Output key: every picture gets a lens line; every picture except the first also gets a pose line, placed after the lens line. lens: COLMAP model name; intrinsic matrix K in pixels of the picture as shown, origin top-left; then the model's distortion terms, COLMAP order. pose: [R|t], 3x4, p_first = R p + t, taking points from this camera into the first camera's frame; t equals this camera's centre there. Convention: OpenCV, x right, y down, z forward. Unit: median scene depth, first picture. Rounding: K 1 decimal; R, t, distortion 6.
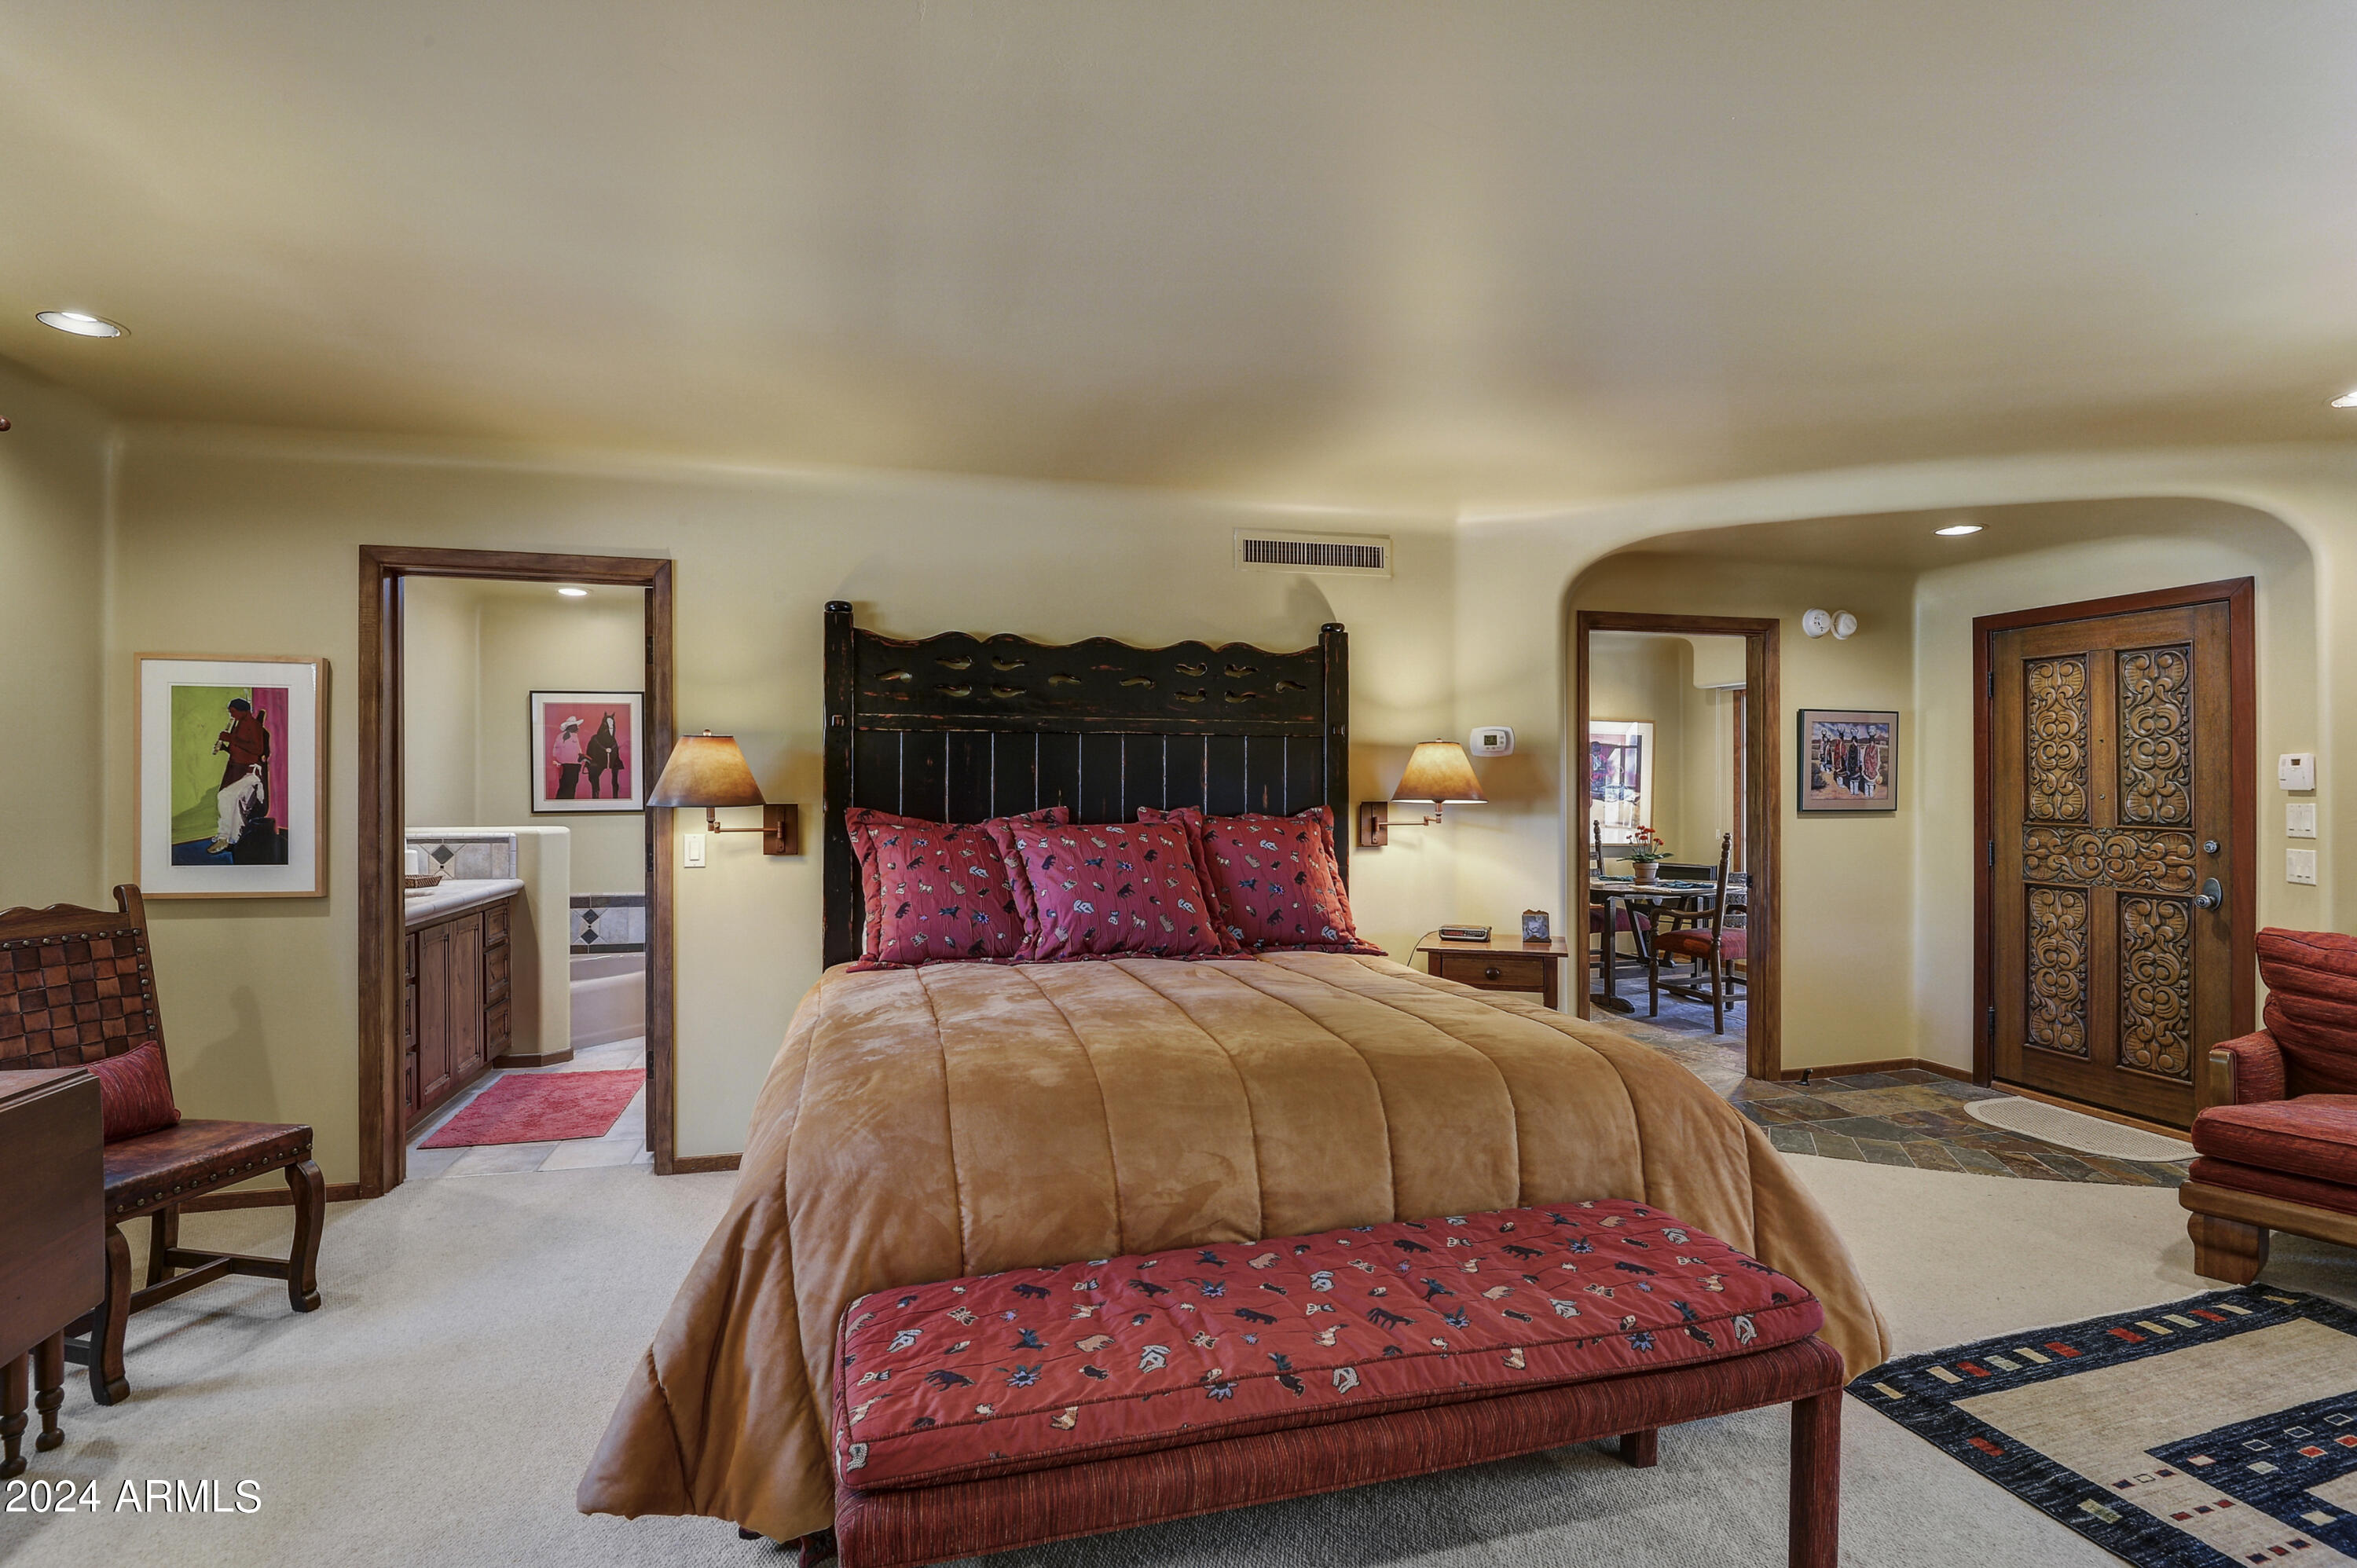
lens RADIAL K [[1079.8, 0, 1156.0], [0, 1079.8, 786.3], [0, 0, 1]] dist [-0.017765, -0.001750]
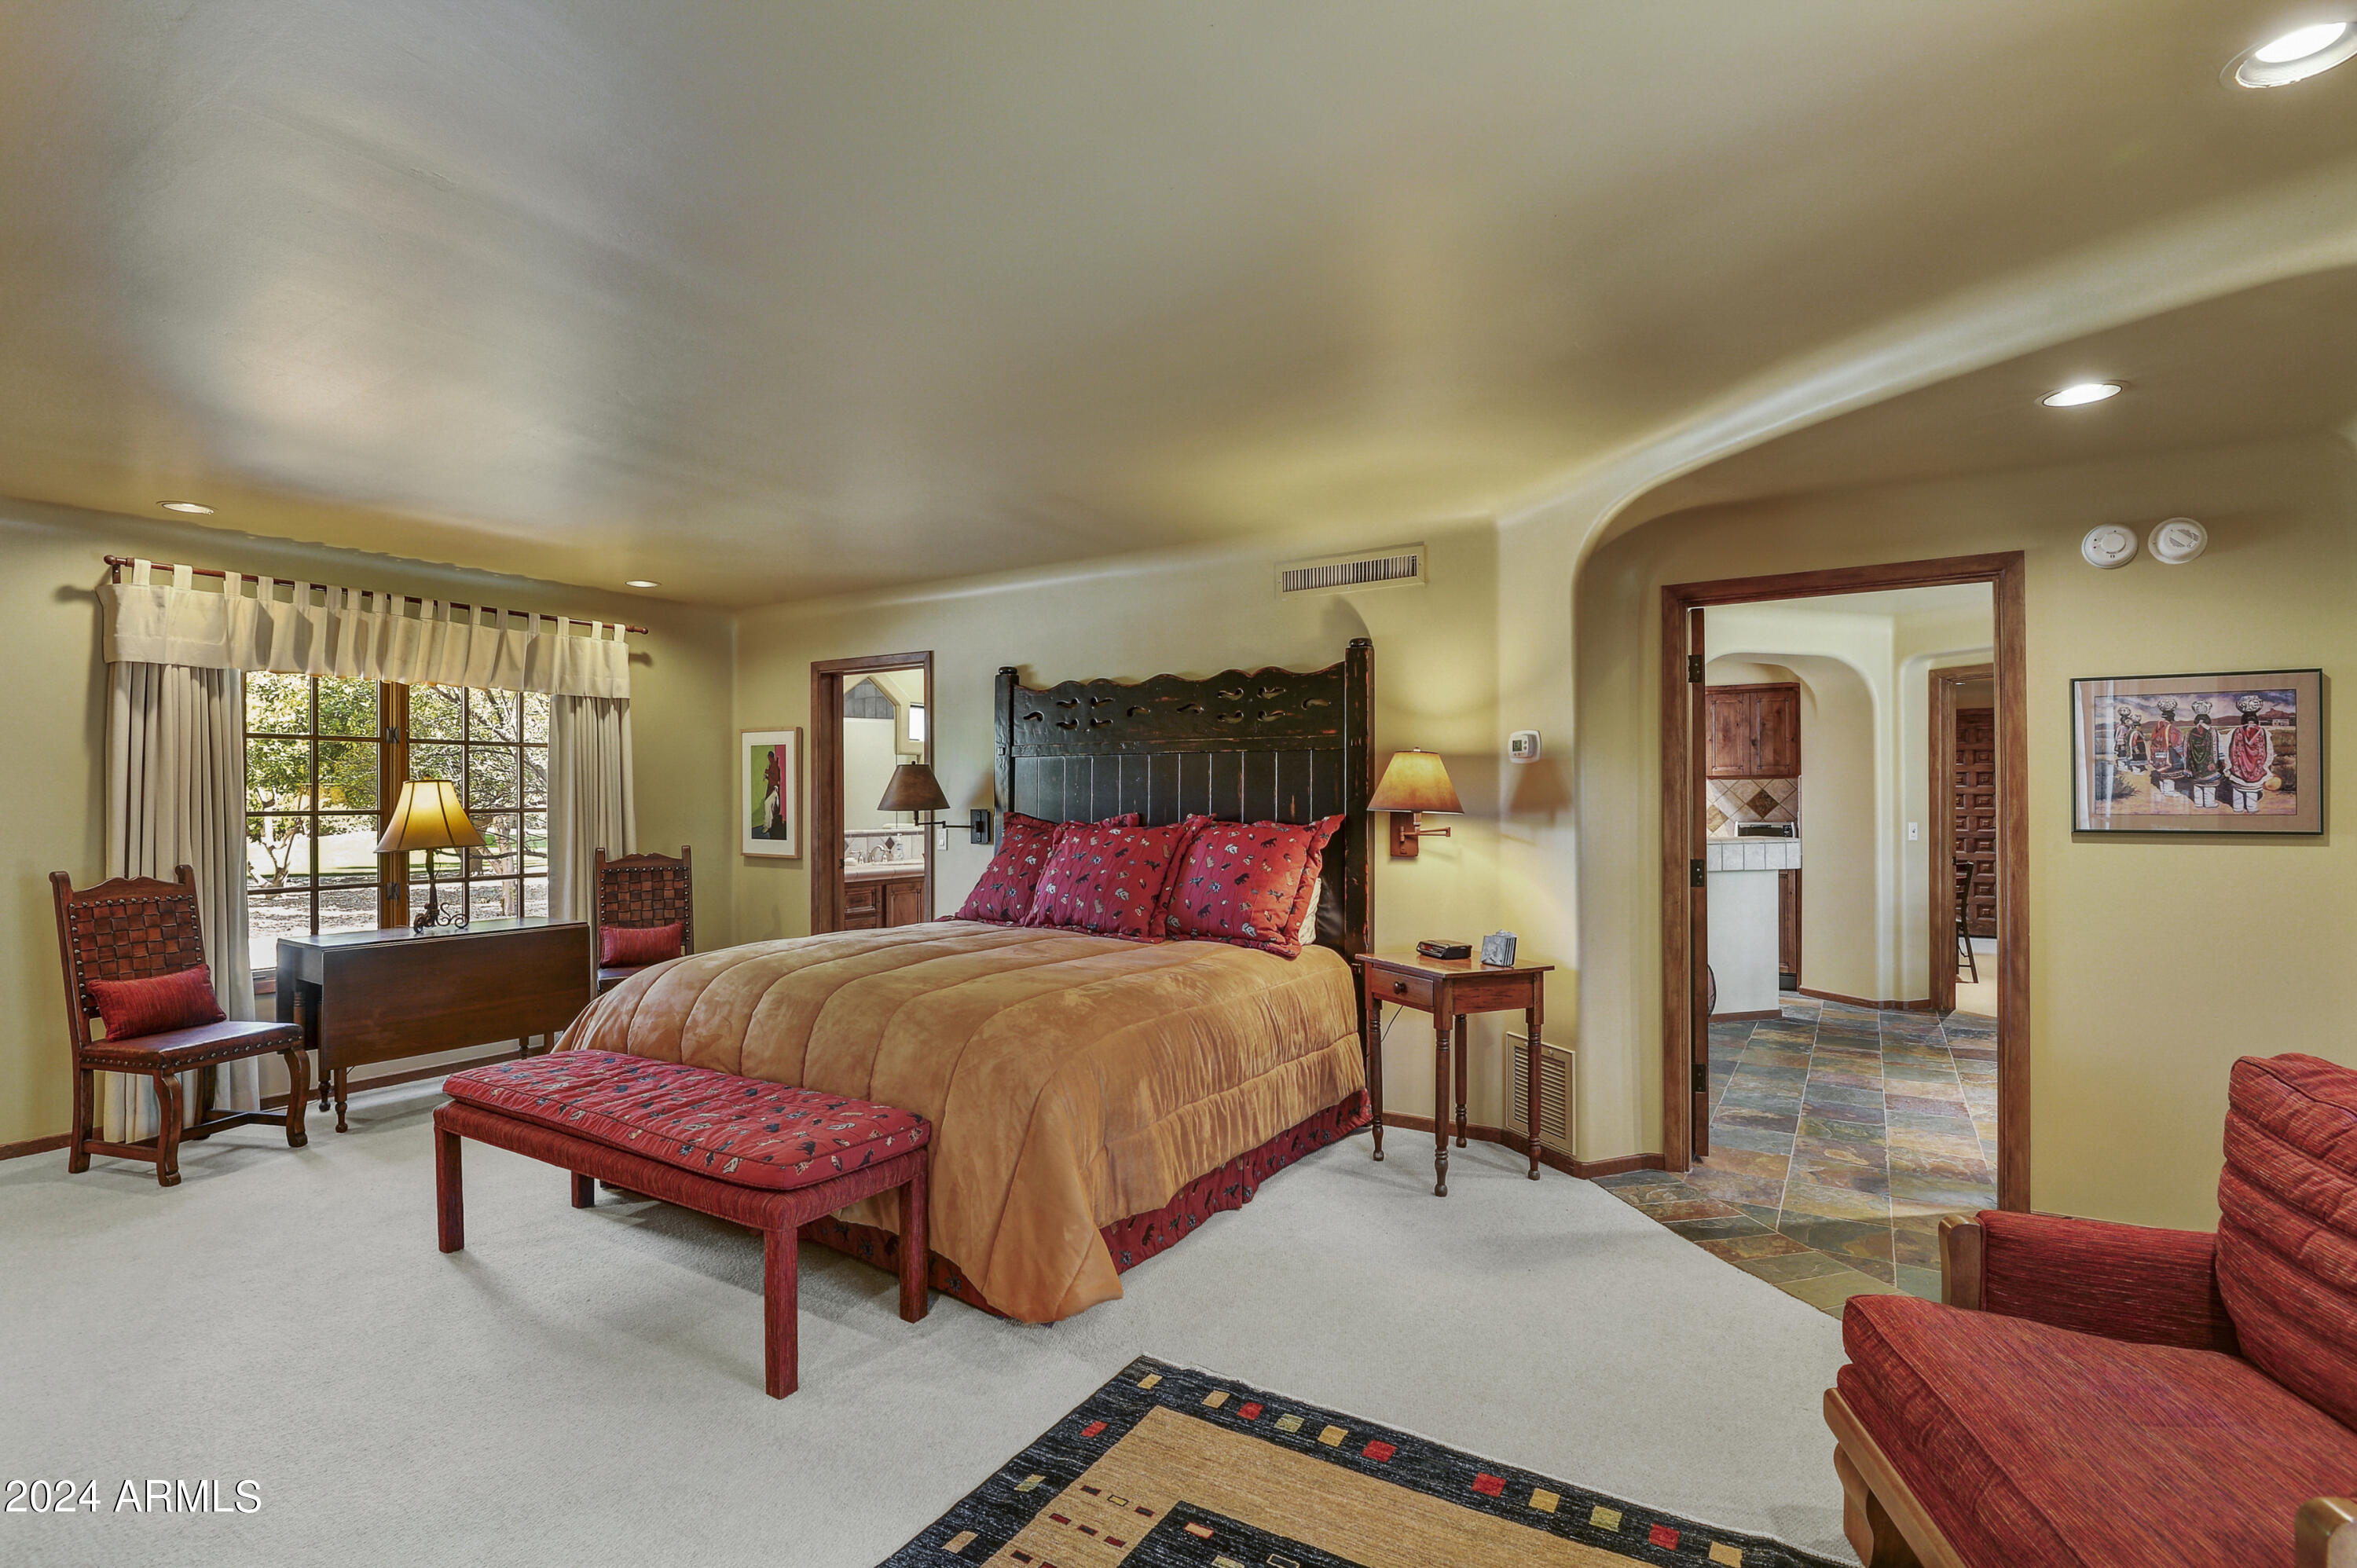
lens RADIAL K [[1079.8, 0, 1177.0], [0, 1079.8, 787.5], [0, 0, 1]] dist [-0.017765, -0.001750]
pose [[0.693776, -0.007988, -0.720146, 0.882293], [0.001824, 0.999955, -0.009335, 0.001061], [0.720188, 0.005162, 0.693759, 0.177363]]
